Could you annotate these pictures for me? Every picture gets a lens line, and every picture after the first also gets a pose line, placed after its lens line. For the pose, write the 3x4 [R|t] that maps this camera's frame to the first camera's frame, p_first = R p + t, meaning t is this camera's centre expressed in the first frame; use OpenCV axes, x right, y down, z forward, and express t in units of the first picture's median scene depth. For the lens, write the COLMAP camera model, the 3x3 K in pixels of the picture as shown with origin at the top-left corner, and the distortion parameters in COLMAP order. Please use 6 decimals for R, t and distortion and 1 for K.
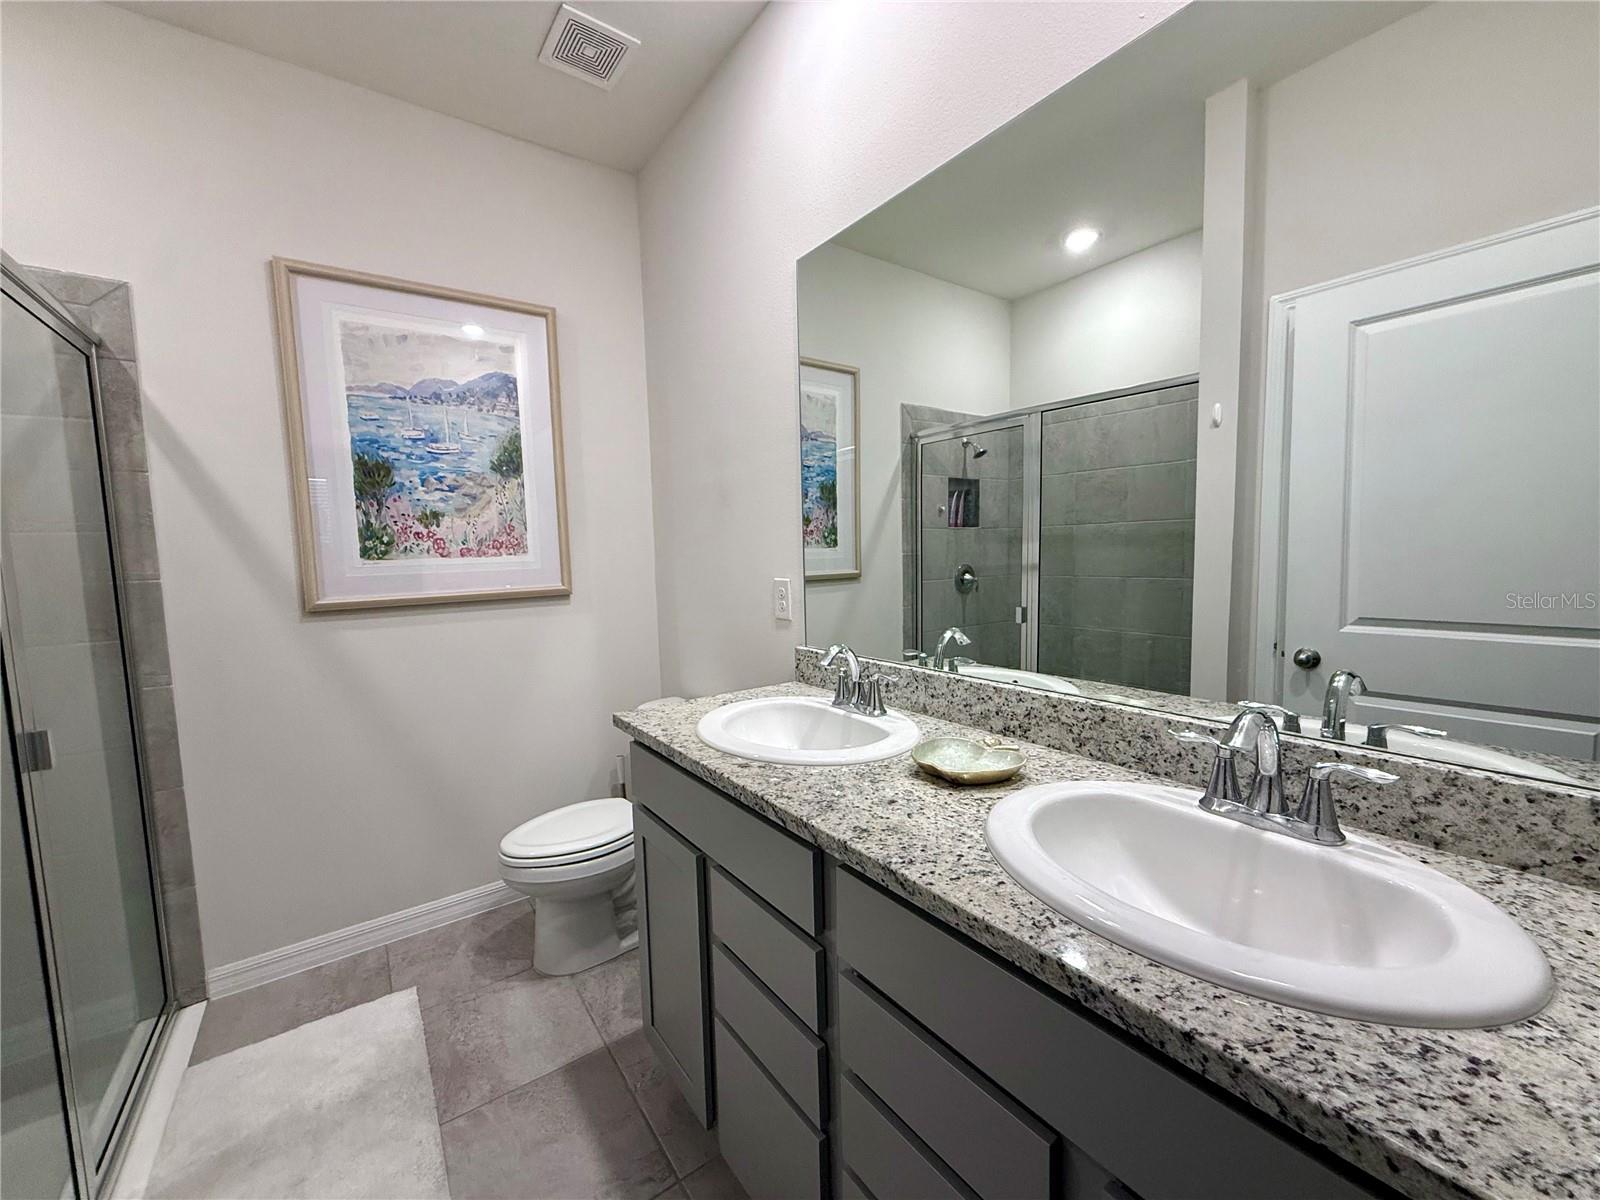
lens RADIAL K [[637.5, 0, 792.7], [0, 637.5, 604.8], [0, 0, 1]] dist [-0.003360, 0.000108]
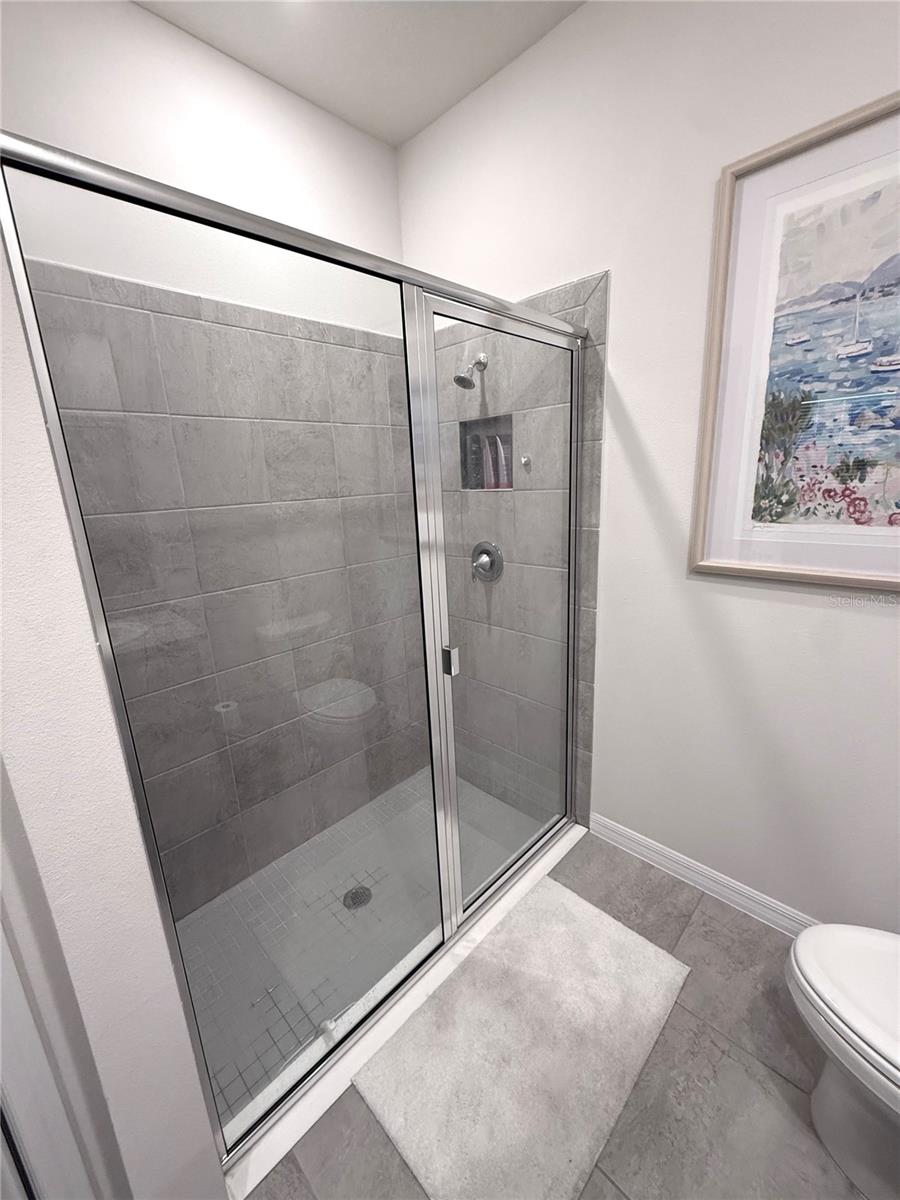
lens RADIAL K [[478.2, 0, 449.1], [0, 478.2, 593.9], [0, 0, 1]] dist [-0.003360, 0.000108]
pose [[0.174925, 0.262810, -0.948858, -0.098492], [-0.032945, 0.964740, 0.261135, -0.132523], [0.984030, -0.014419, 0.177416, 0.468868]]
